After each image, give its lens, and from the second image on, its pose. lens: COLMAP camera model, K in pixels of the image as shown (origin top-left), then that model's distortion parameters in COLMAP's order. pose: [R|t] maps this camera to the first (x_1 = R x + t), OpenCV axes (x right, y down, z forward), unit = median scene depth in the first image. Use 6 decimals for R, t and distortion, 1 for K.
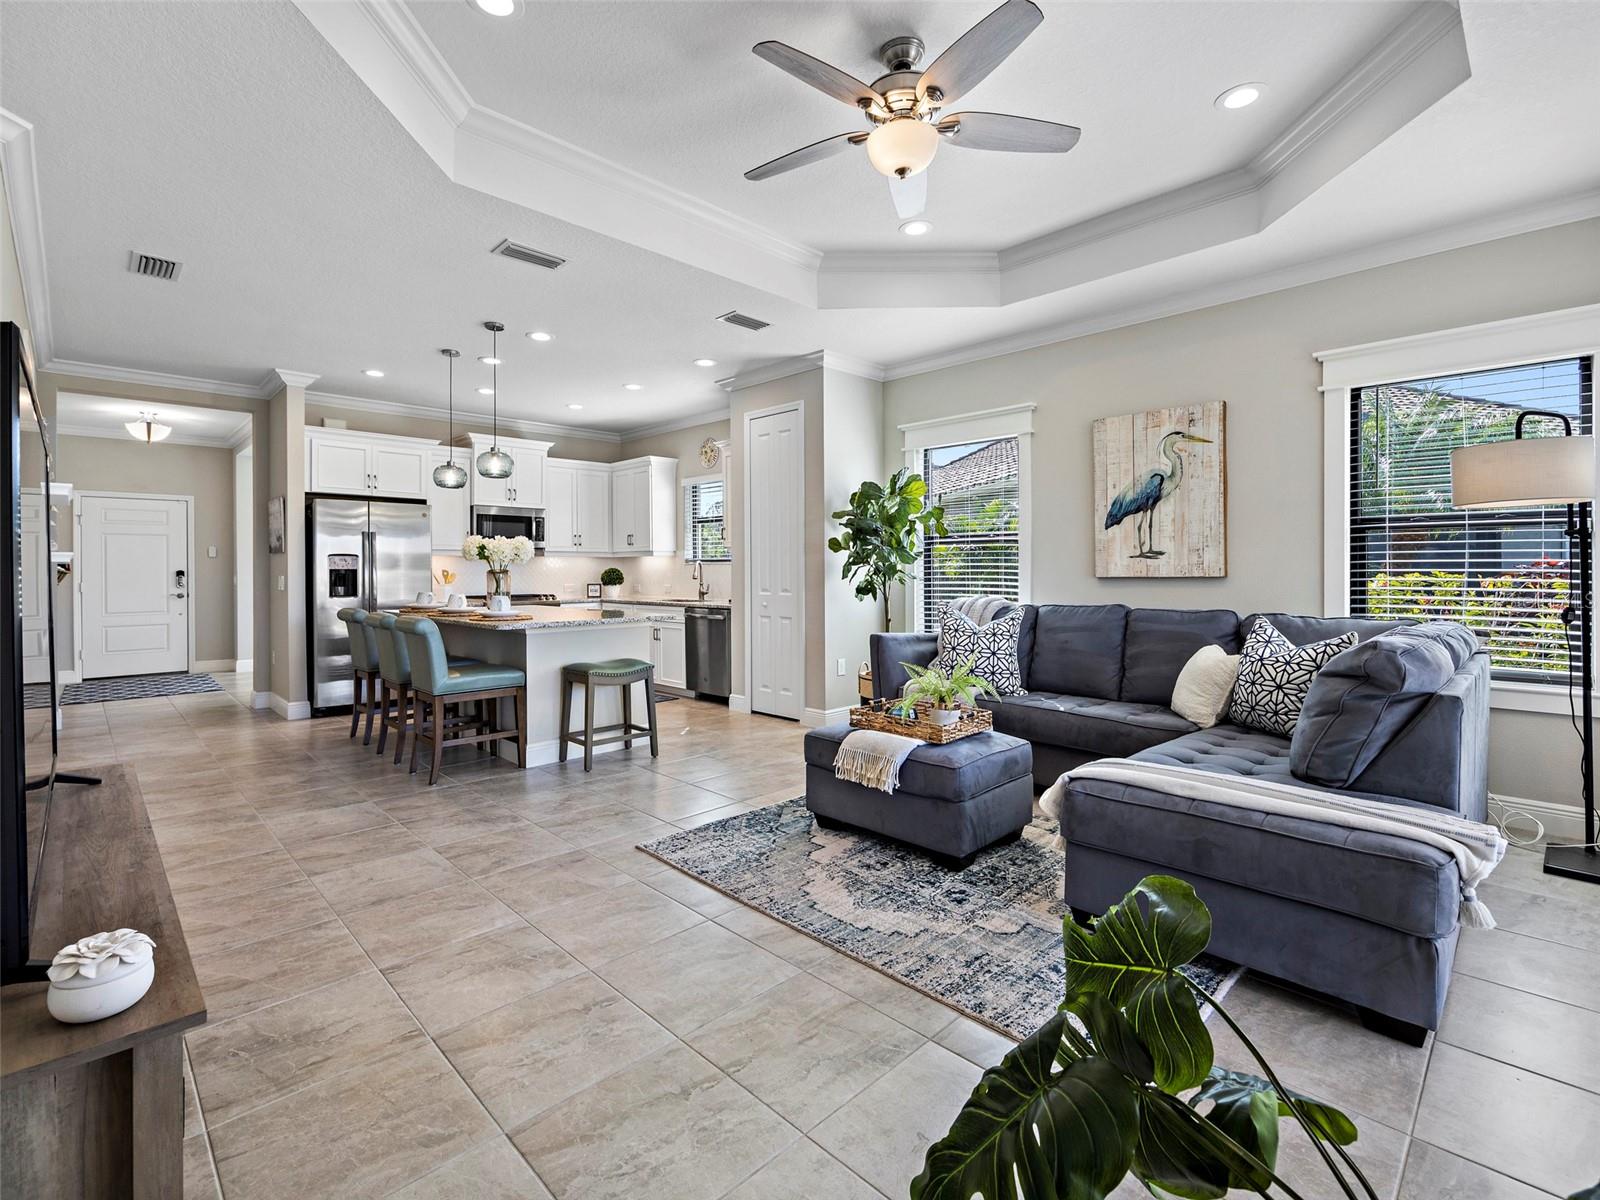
lens RADIAL K [[740.5, 0, 799.5], [0, 740.5, 573.2], [0, 0, 1]] dist [-0.005509, -0.000364]
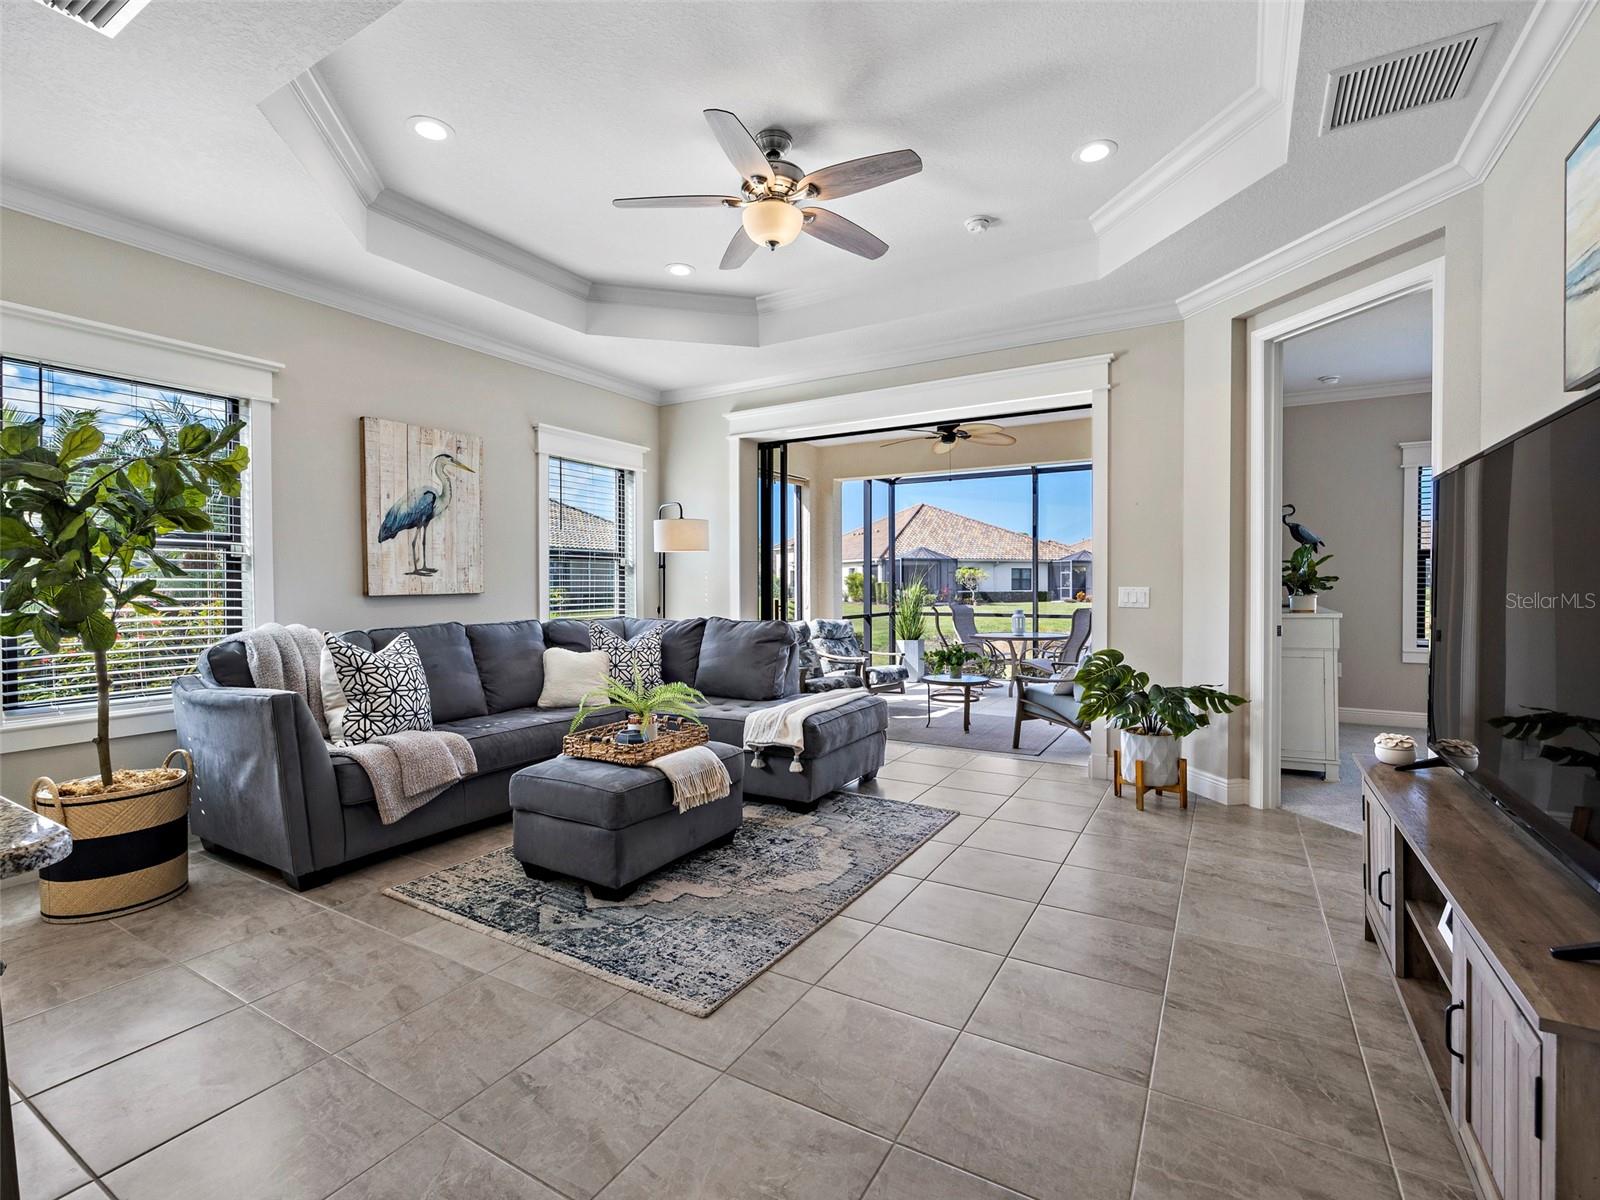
lens RADIAL K [[733.0, 0, 800.7], [0, 733.0, 593.3], [0, 0, 1]] dist [-0.004945, -0.000305]
pose [[-0.255985, -0.008114, 0.966647, -0.574199], [0.010071, 0.999888, 0.011060, -0.001972], [-0.966628, 0.012566, -0.255875, 0.727220]]
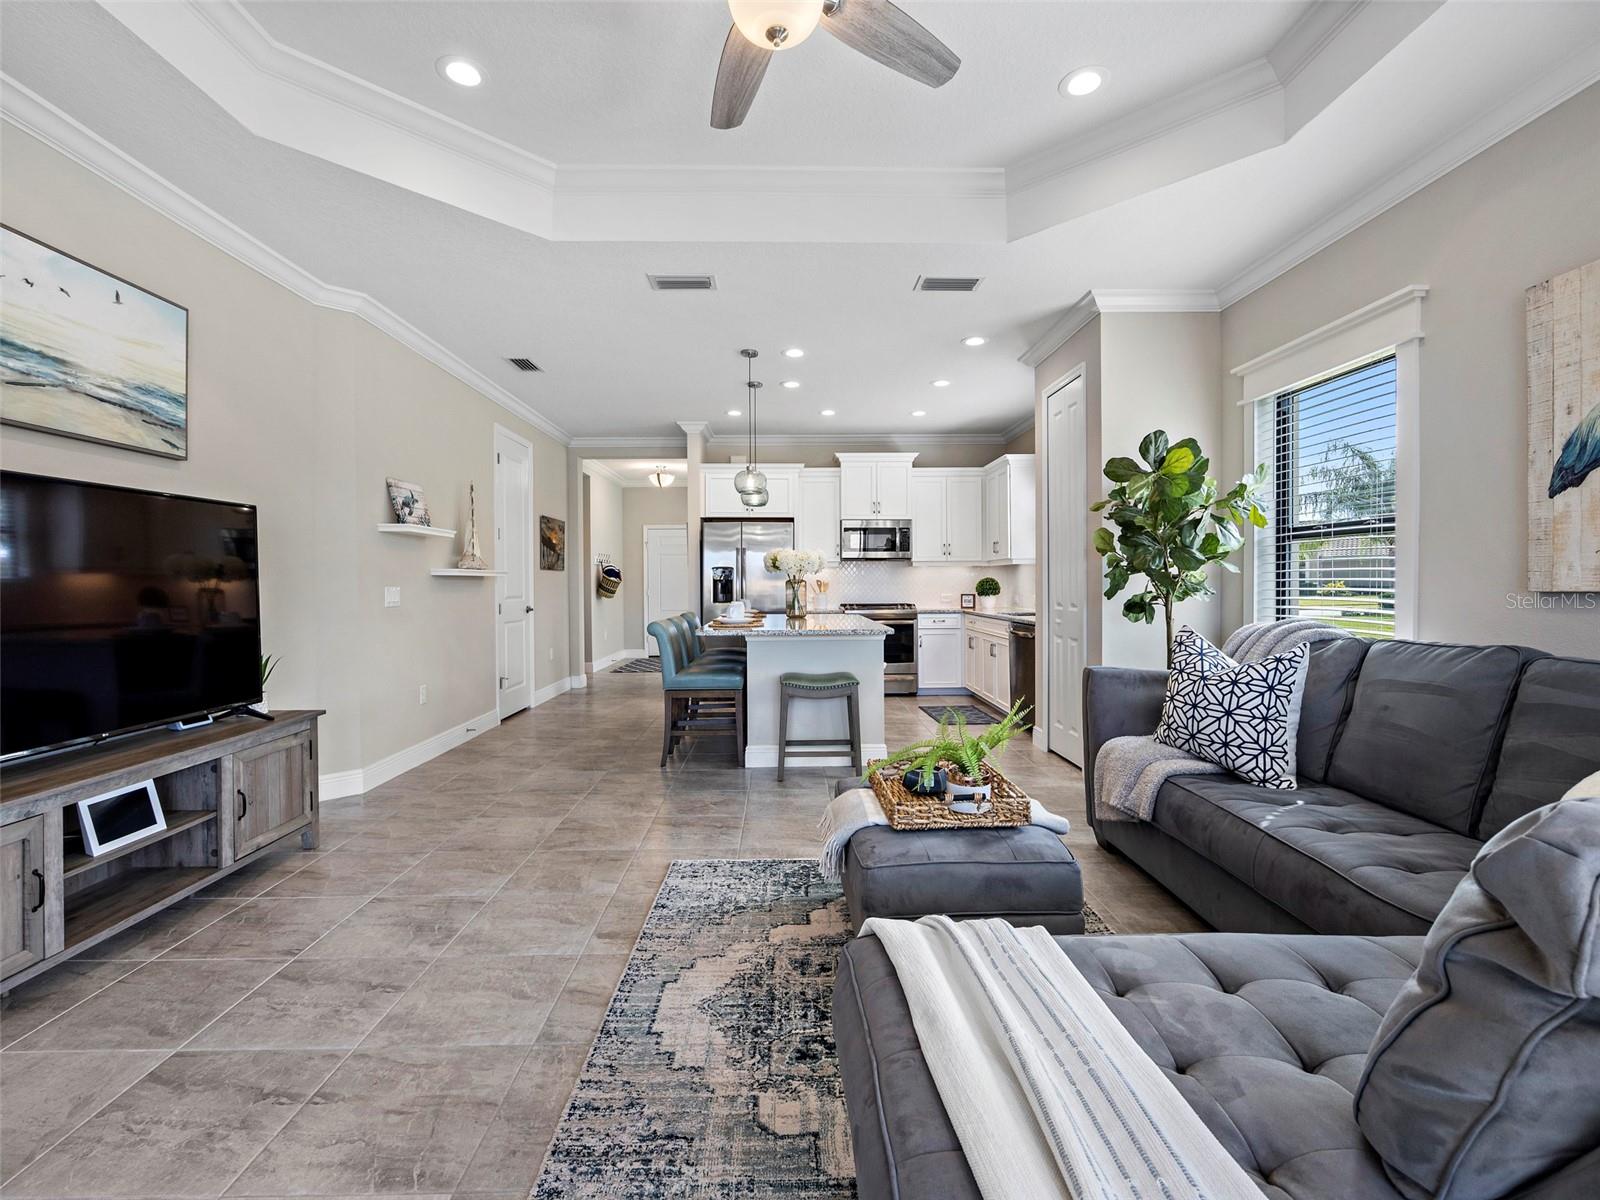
lens RADIAL K [[729.9, 0, 799.5], [0, 729.9, 591.1], [0, 0, 1]] dist [-0.003011, -0.000593]
pose [[0.727570, 0.008484, -0.685981, 0.378945], [-0.000842, 0.999934, 0.011473, -0.000516], [0.686033, -0.007770, 0.727529, 0.280340]]
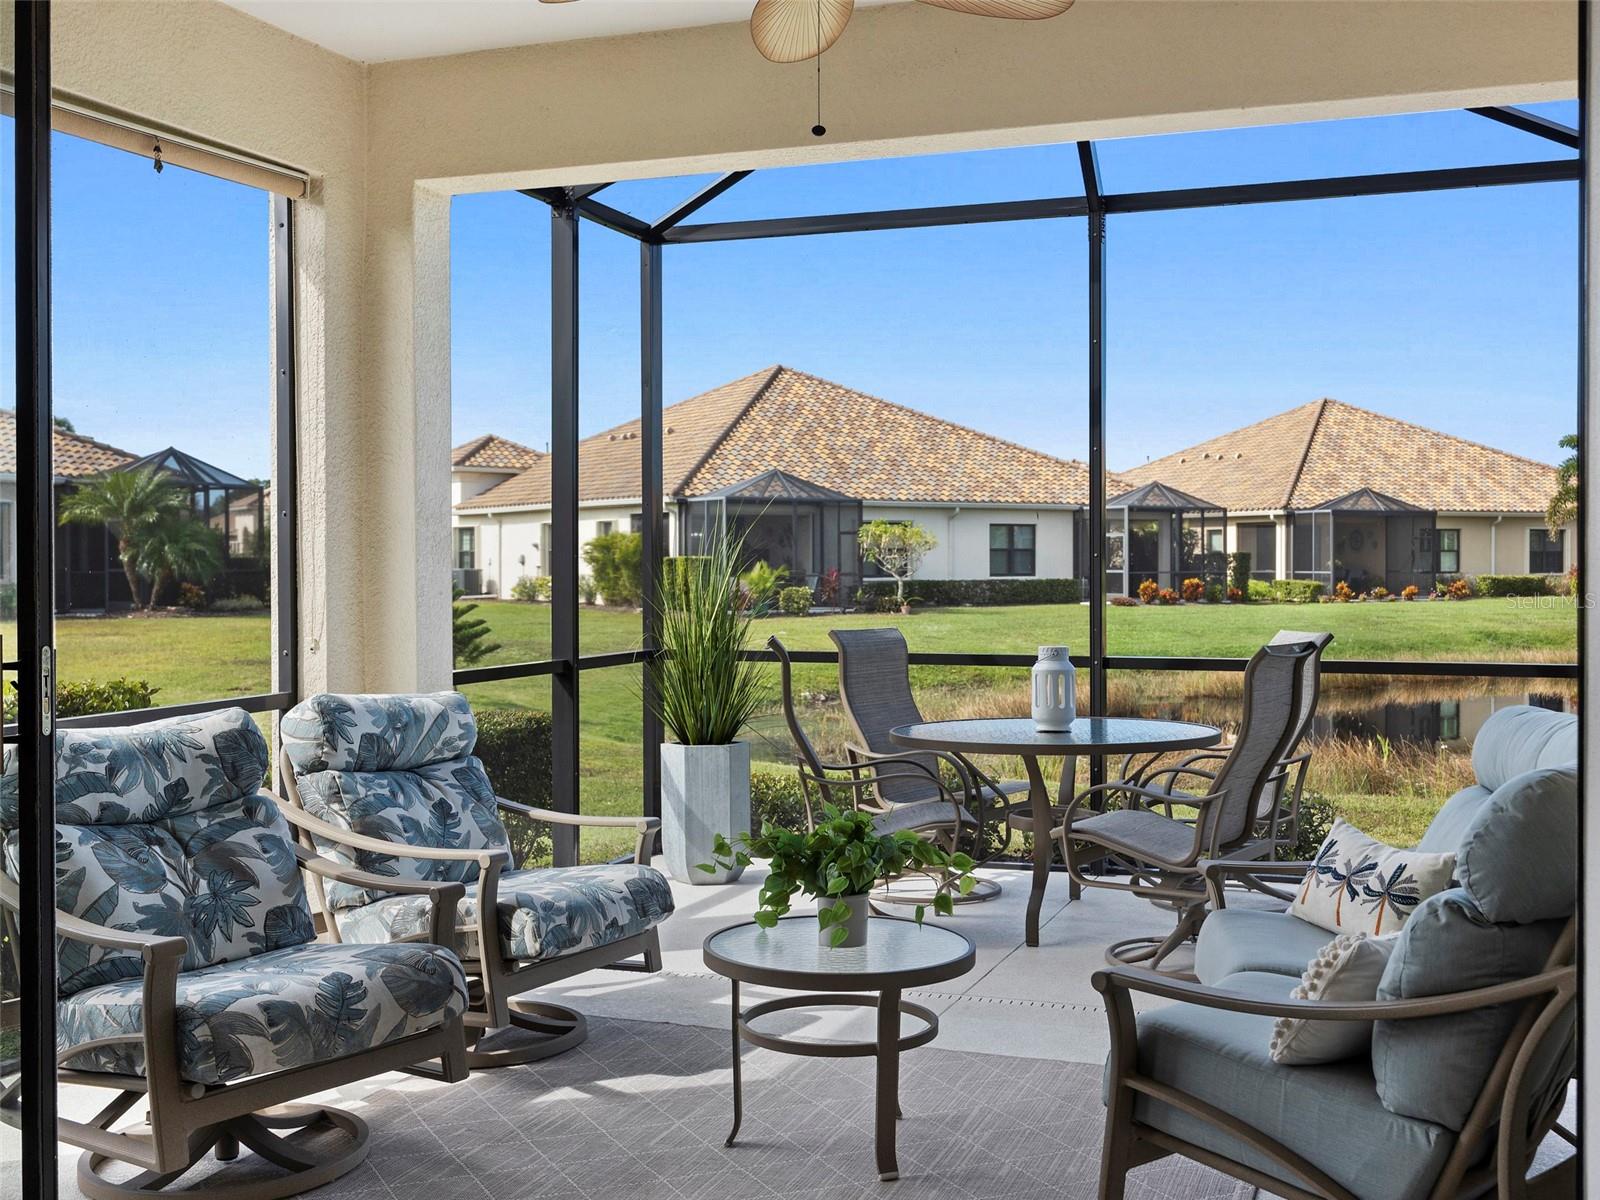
lens RADIAL K [[1714.9, 0, 804.7], [0, 1714.9, 572.3], [0, 0, 1]] dist [0.001363, -0.003908]
pose [[-0.421469, -0.002391, 0.906840, -0.015739], [0.008613, 0.999941, 0.006640, -0.000831], [-0.906802, 0.010609, -0.421423, 0.436240]]
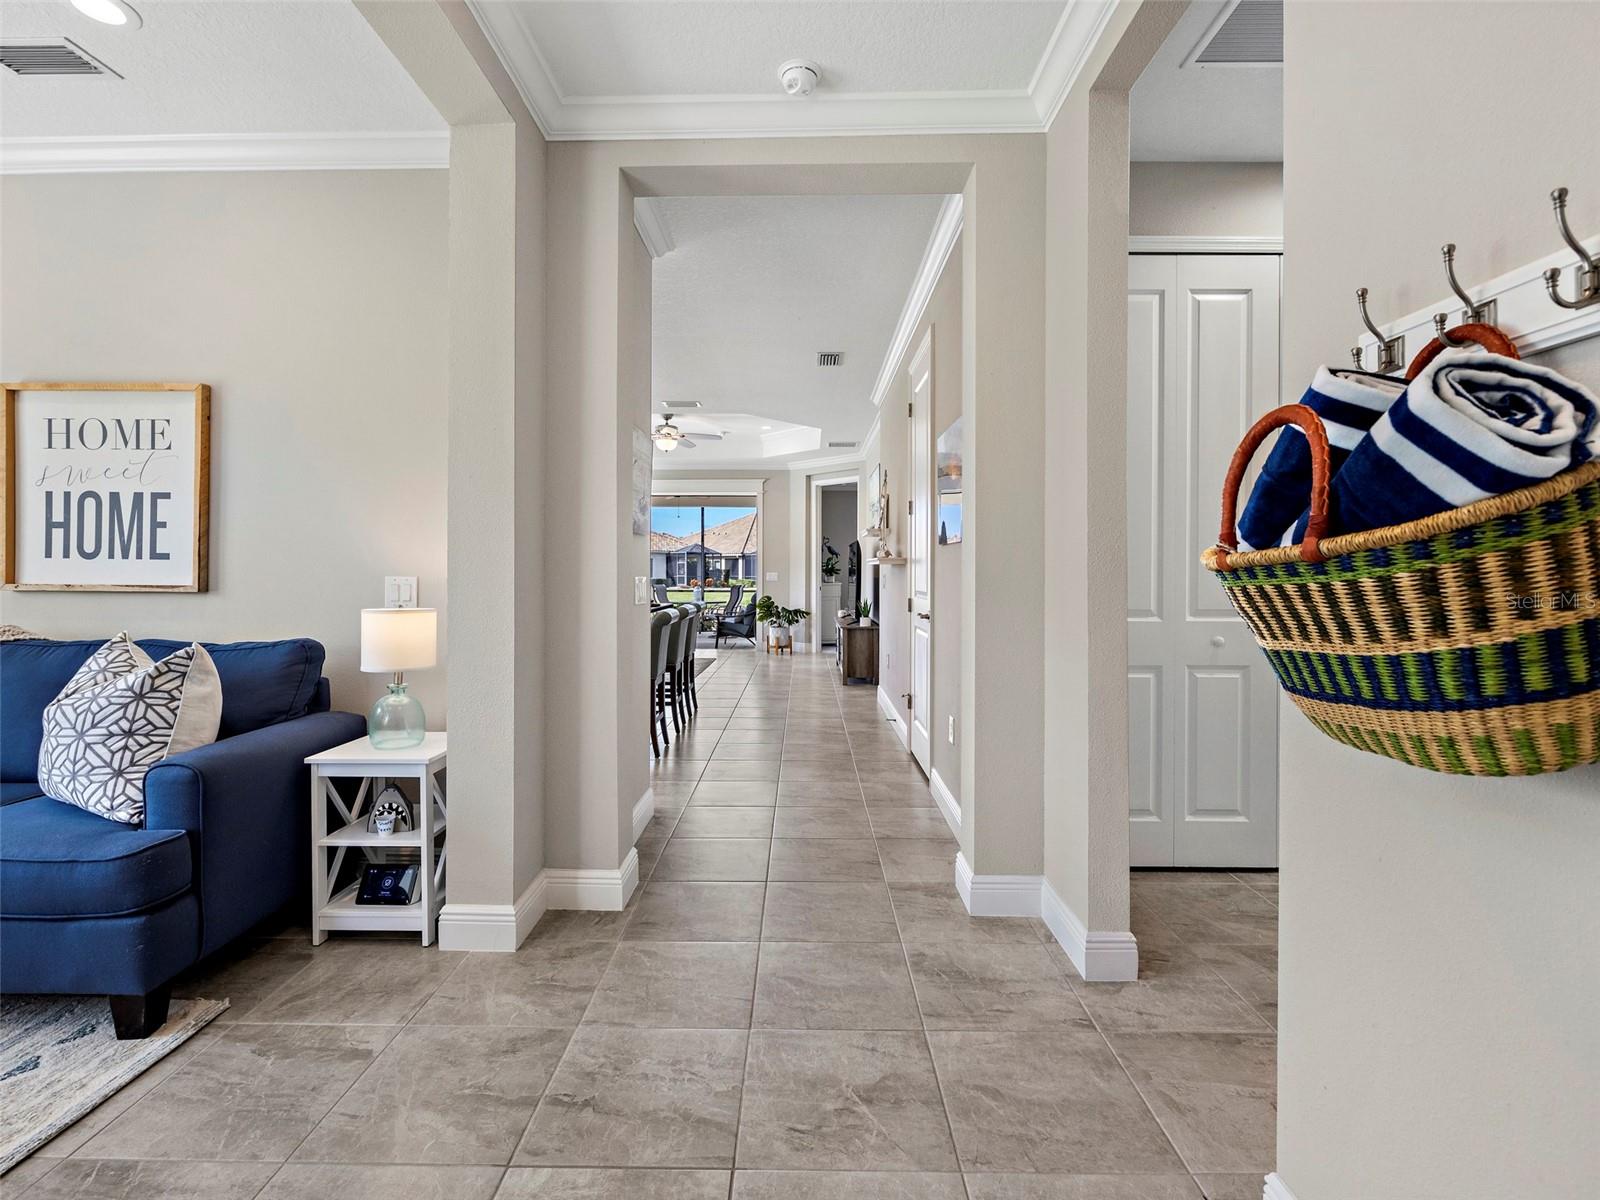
lens RADIAL K [[740.5, 0, 799.5], [0, 740.5, 573.2], [0, 0, 1]] dist [-0.005509, -0.000364]
pose [[-0.706207, 0.000303, 0.708006, -1.512560], [0.004297, 0.999983, 0.003857, -0.002468], [-0.707993, 0.005766, -0.706196, 1.682043]]
